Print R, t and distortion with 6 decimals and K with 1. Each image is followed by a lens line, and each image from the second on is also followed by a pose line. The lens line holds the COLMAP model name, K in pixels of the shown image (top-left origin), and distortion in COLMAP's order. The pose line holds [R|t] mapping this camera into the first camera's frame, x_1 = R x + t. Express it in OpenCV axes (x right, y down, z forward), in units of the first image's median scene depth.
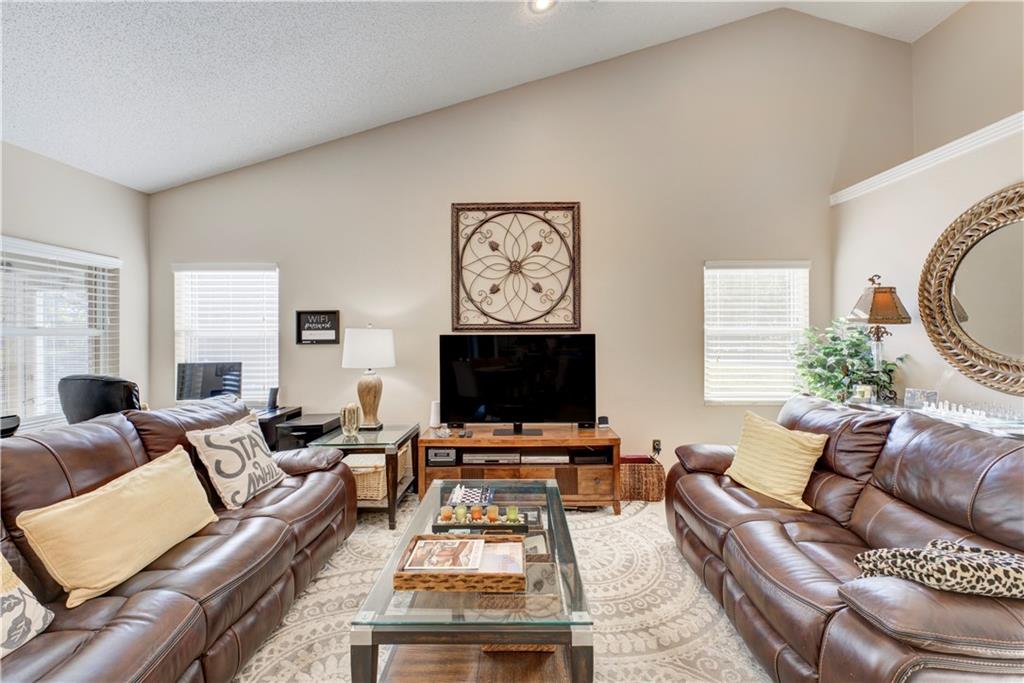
lens RADIAL K [[414.1, 0, 515.3], [0, 414.1, 334.5], [0, 0, 1]] dist [0.000777, 0.000191]
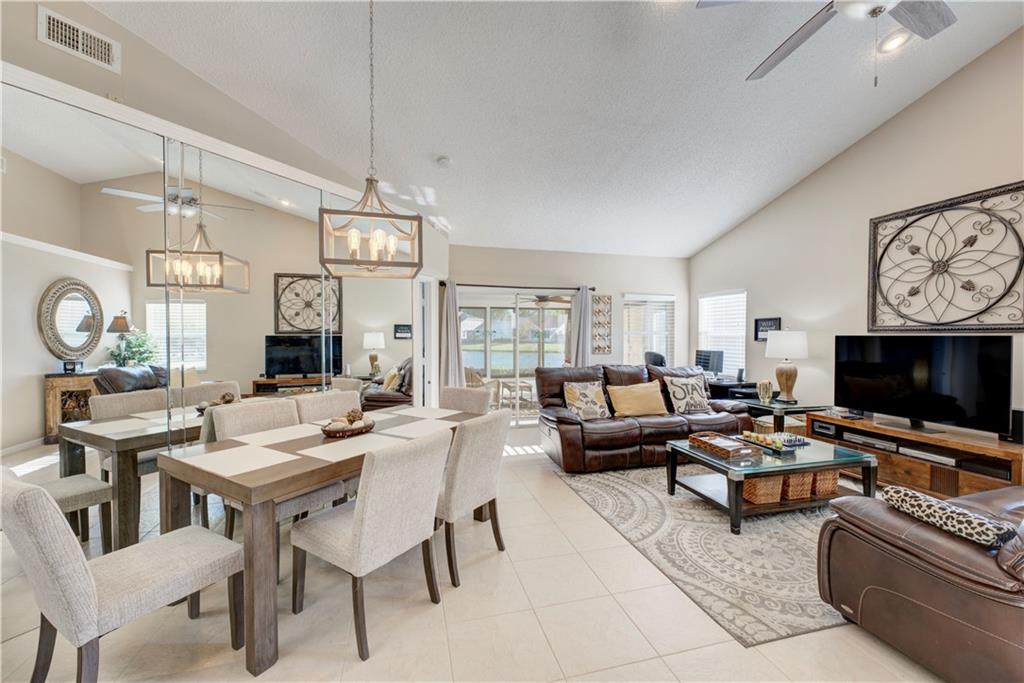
lens RADIAL K [[414.1, 0, 515.3], [0, 414.1, 334.5], [0, 0, 1]] dist [0.000777, 0.000191]
pose [[0.260821, 0.004654, -0.965376, 0.690281], [-0.005973, 0.999977, 0.003207, 0.000255], [0.965369, 0.004929, 0.260843, -0.229036]]
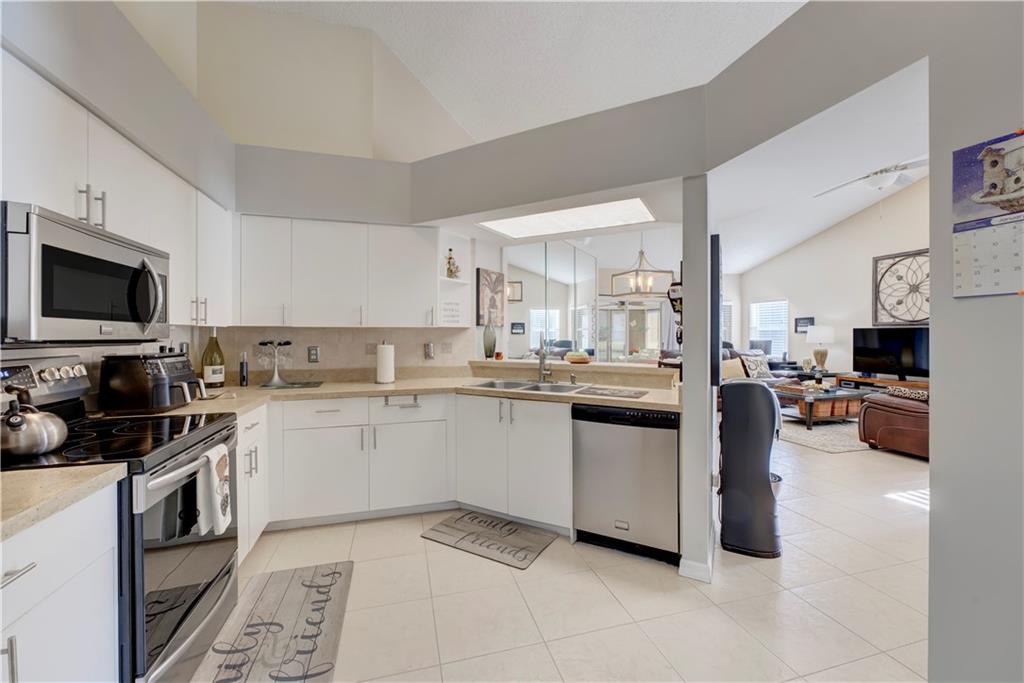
lens RADIAL K [[417.7, 0, 515.0], [0, 417.7, 328.3], [0, 0, 1]] dist [0.001180, 0.000166]
pose [[0.277161, -0.007680, -0.960793, 1.202509], [-0.003456, 0.999954, -0.008990, 0.022807], [0.960817, 0.005812, 0.277122, -1.058669]]
